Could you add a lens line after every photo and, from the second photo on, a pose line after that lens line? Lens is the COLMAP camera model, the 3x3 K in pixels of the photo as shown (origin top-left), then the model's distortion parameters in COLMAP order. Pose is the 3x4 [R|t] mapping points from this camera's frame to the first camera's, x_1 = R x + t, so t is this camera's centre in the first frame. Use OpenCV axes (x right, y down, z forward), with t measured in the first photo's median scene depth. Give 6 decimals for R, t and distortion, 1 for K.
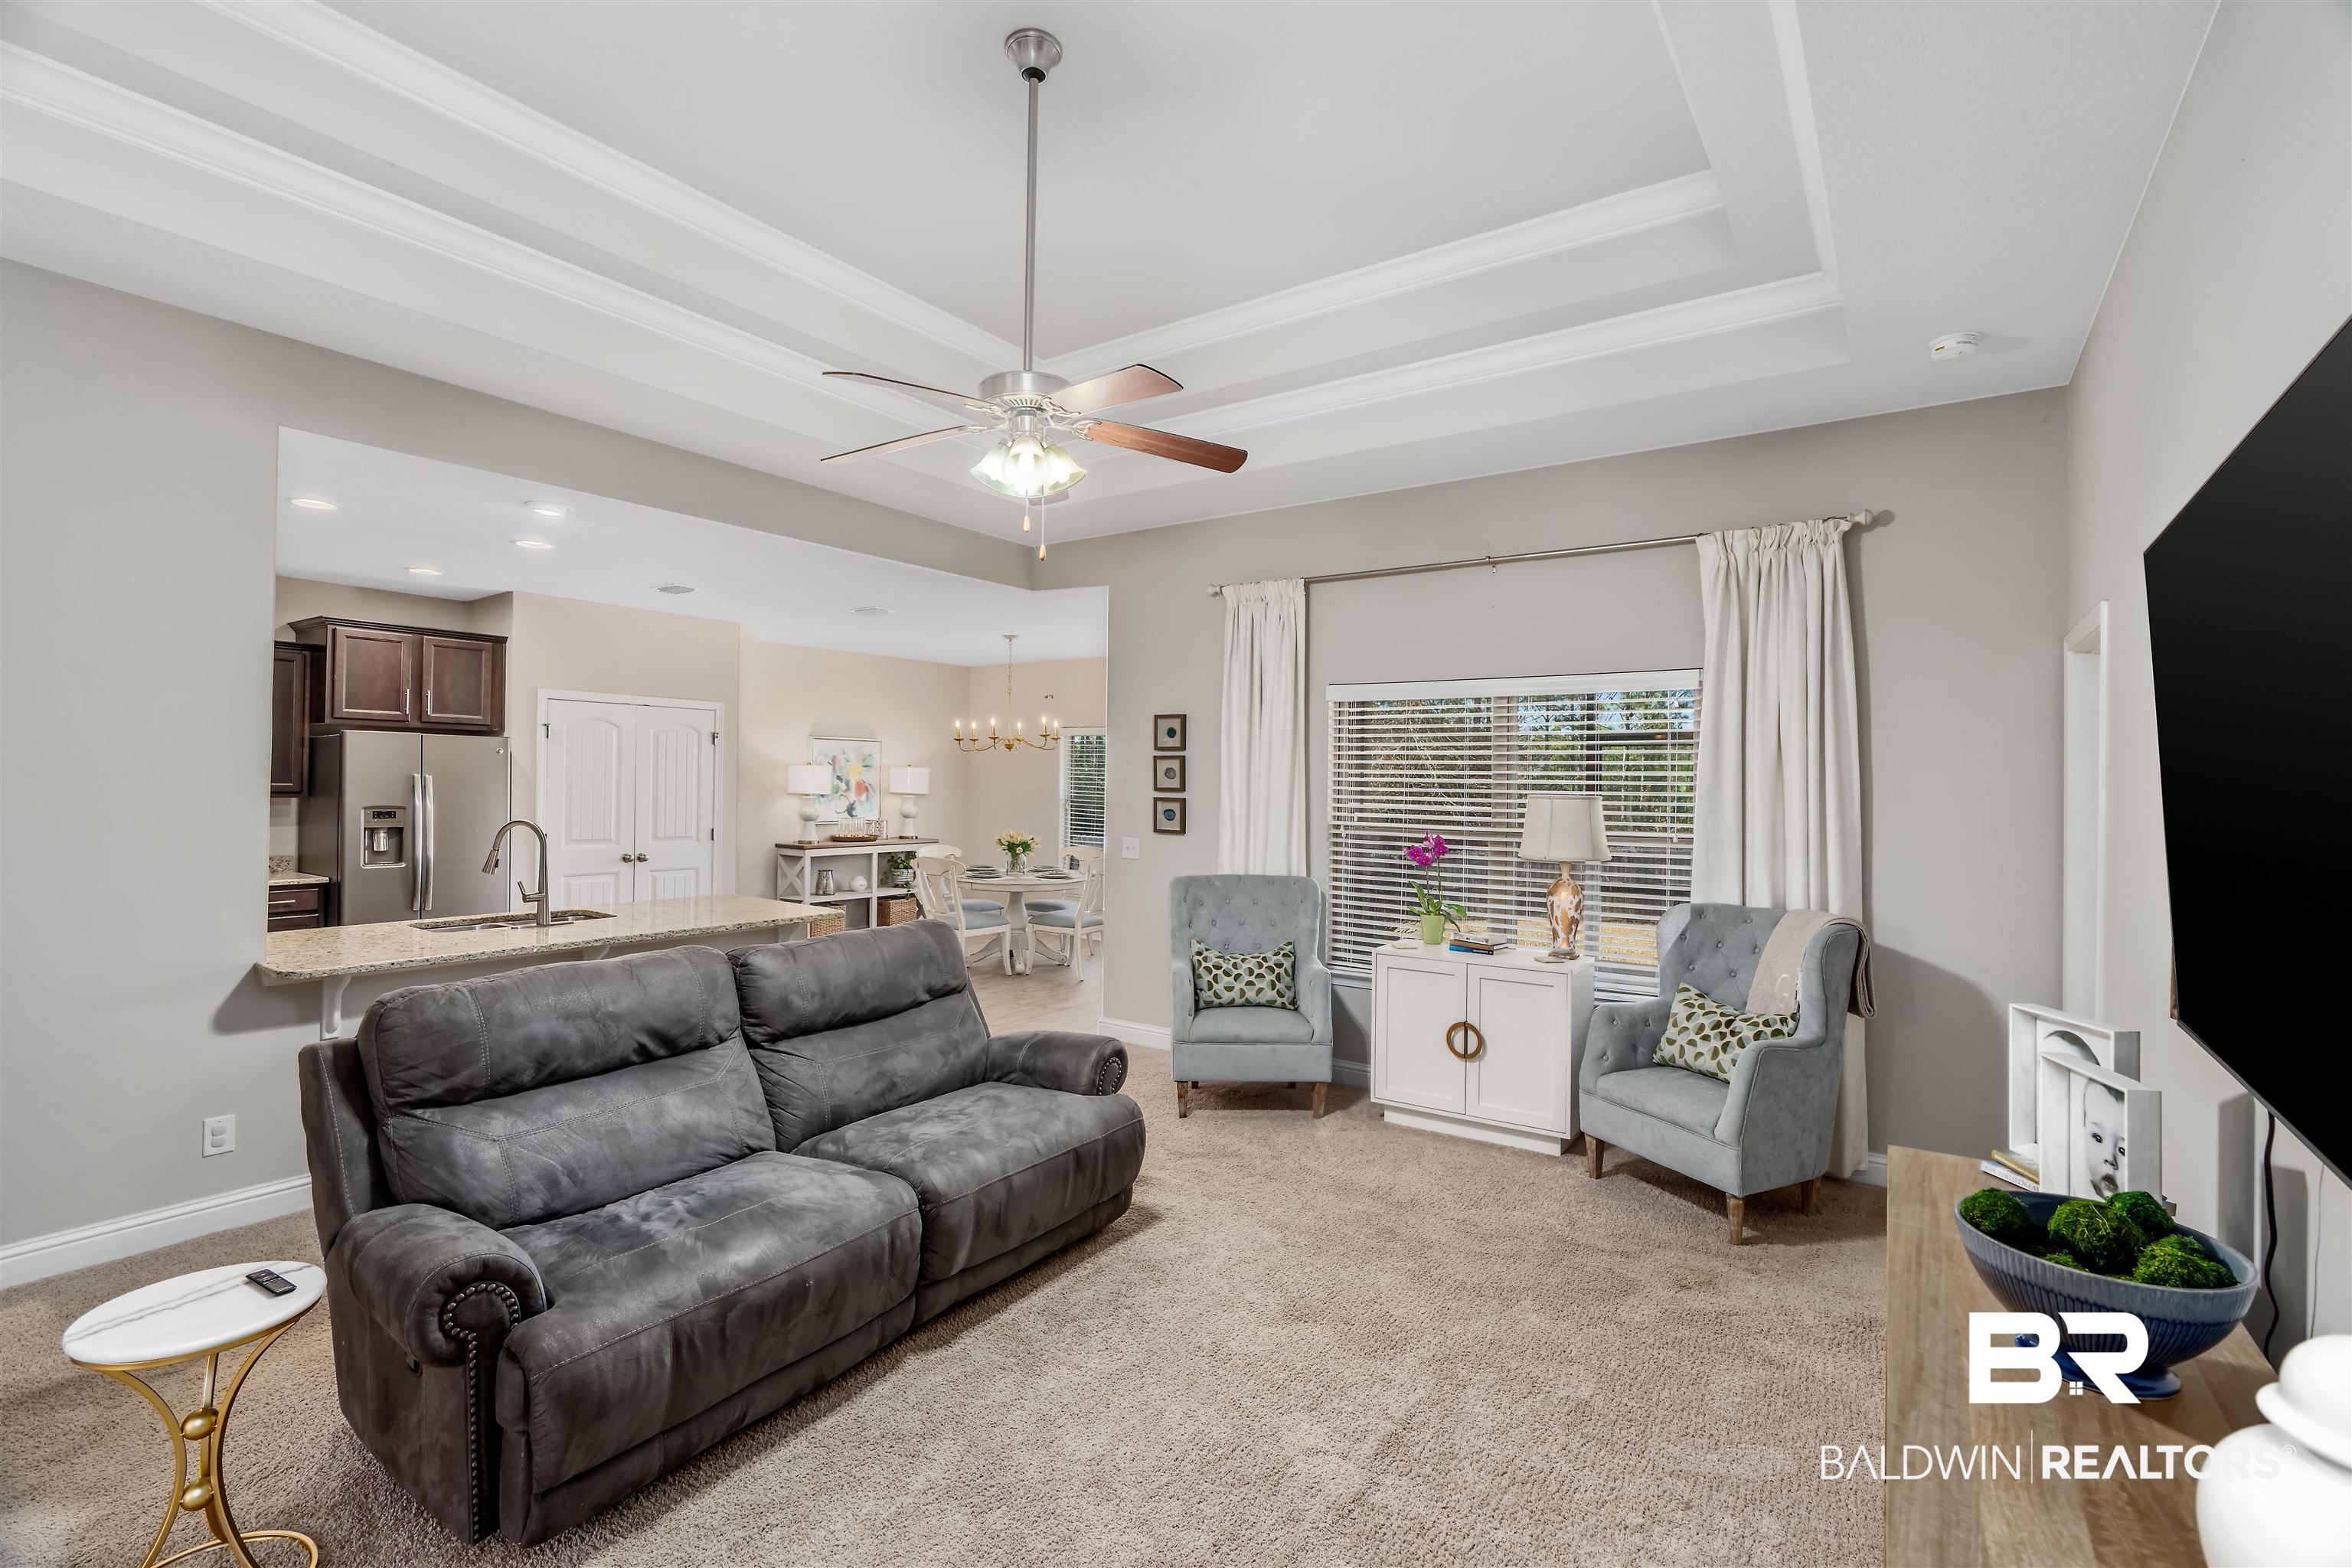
lens RADIAL K [[1070.8, 0, 1178.4], [0, 1070.8, 781.4], [0, 0, 1]] dist [-0.005603, -0.000649]
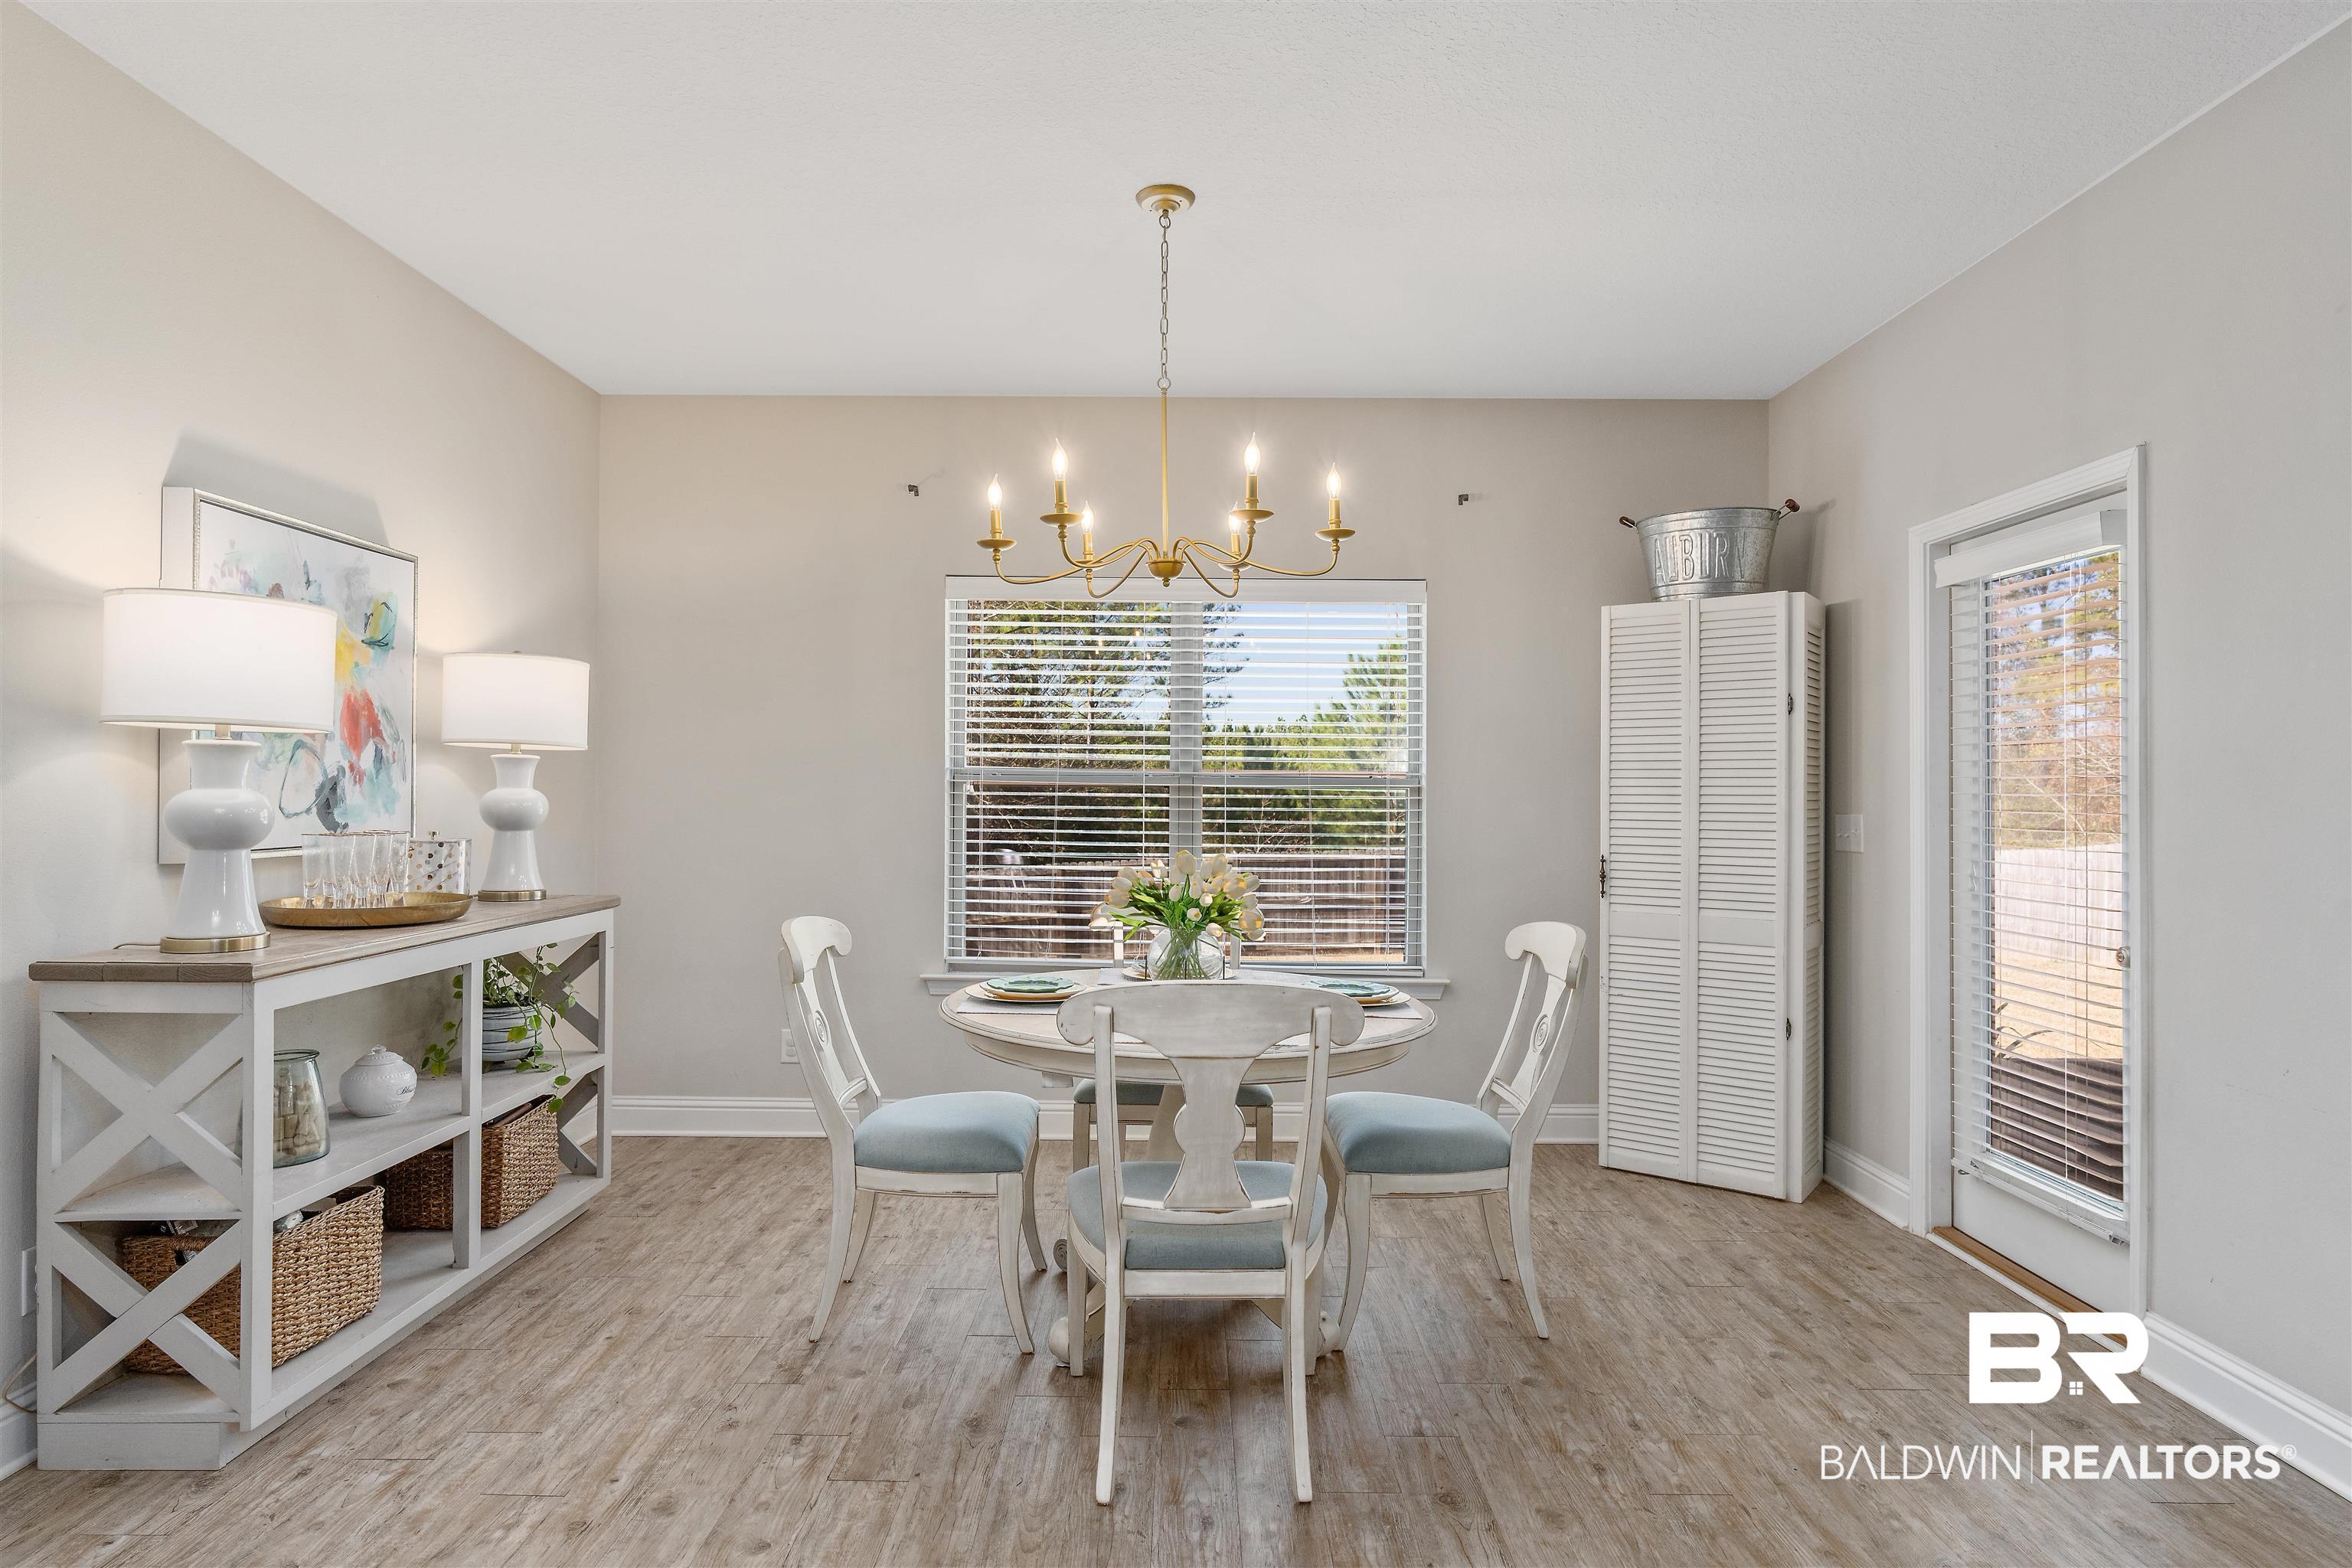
lens RADIAL K [[1255.2, 0, 1179.1], [0, 1255.2, 784.3], [0, 0, 1]] dist [-0.012241, 0.000564]
pose [[0.819947, -0.006220, 0.572406, -0.490891], [0.006832, 0.999976, 0.001079, 0.036311], [-0.572399, 0.003026, 0.819970, 0.998855]]
